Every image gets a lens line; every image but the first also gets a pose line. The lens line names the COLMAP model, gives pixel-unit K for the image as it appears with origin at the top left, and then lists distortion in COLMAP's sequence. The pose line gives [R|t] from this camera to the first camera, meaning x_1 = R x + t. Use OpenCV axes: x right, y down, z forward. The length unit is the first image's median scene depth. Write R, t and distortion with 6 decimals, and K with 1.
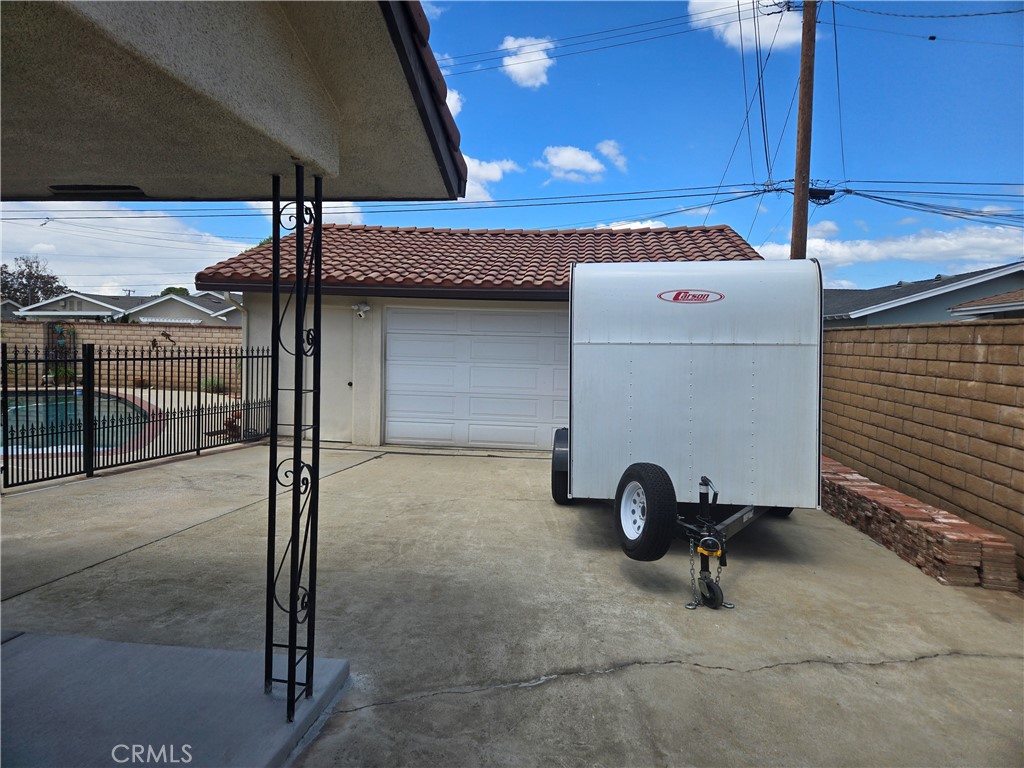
lens RADIAL K [[680.2, 0, 509.9], [0, 680.2, 373.2], [0, 0, 1]] dist [0.095743, -0.084928]
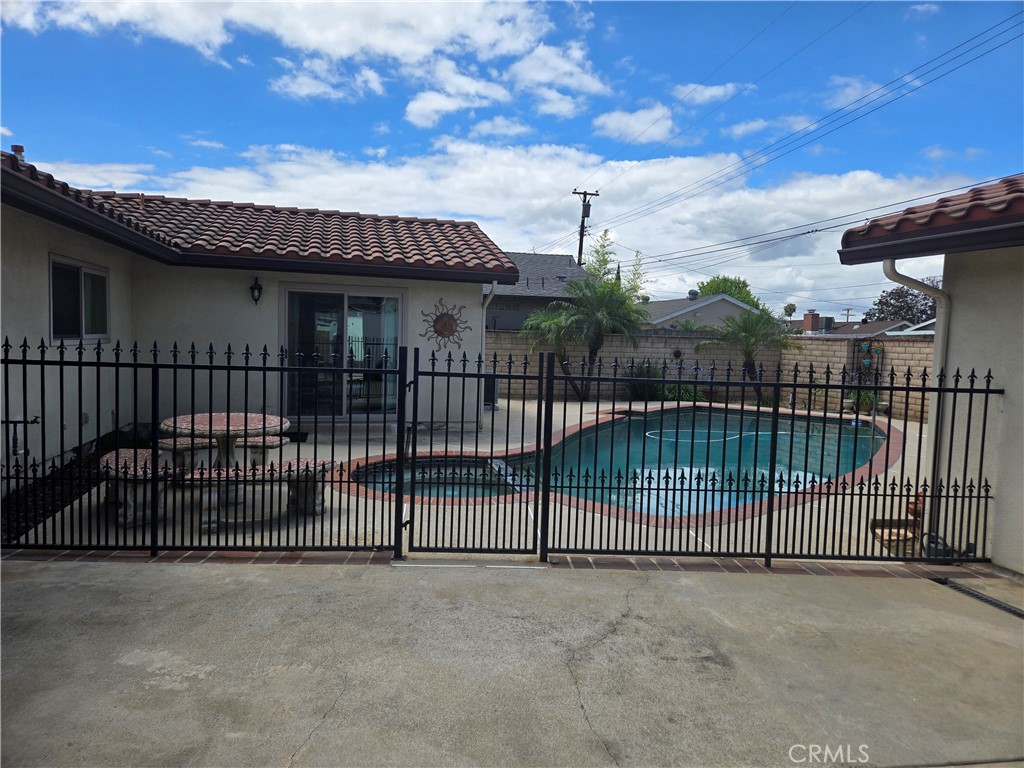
lens RADIAL K [[677.7, 0, 508.9], [0, 677.7, 384.0], [0, 0, 1]] dist [0.110989, -0.106713]
pose [[0.368132, 0.050334, -0.928410, -0.017522], [-0.069367, 0.997238, 0.026560, -0.010258], [0.927182, 0.054623, 0.370607, 0.283470]]
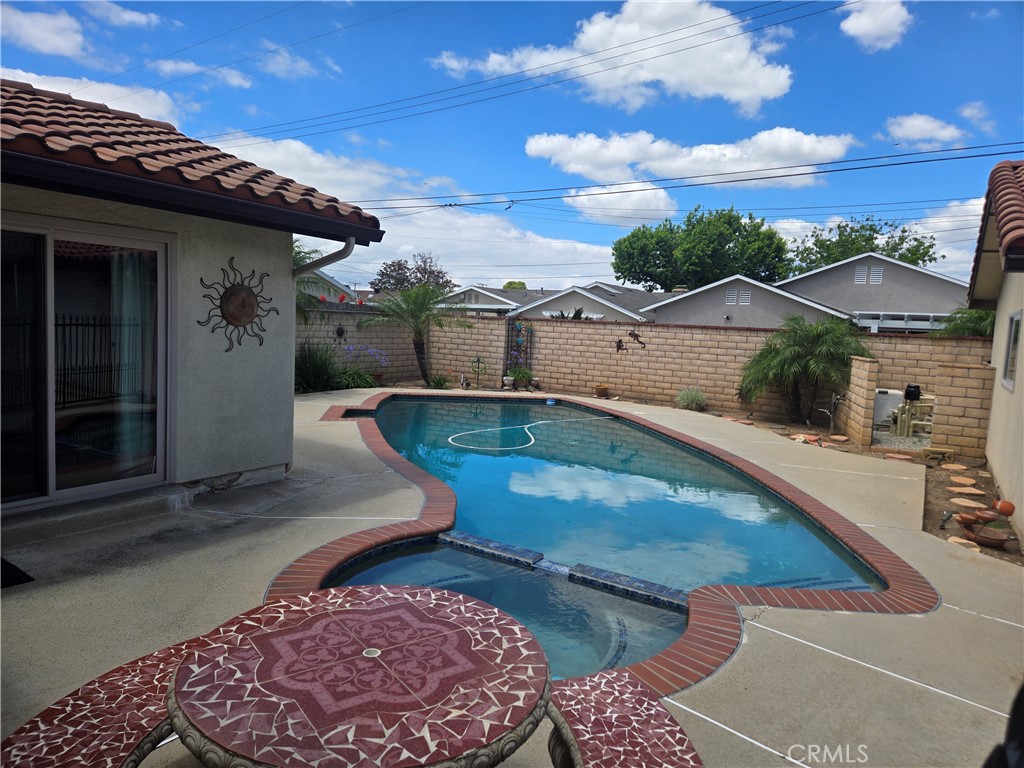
lens RADIAL K [[678.7, 0, 526.1], [0, 678.7, 380.3], [0, 0, 1]] dist [0.098742, -0.101592]
pose [[0.918566, 0.053627, -0.391612, -0.292675], [-0.045320, 0.998509, 0.030432, -0.020321], [0.392660, -0.010206, 0.919627, 0.201047]]
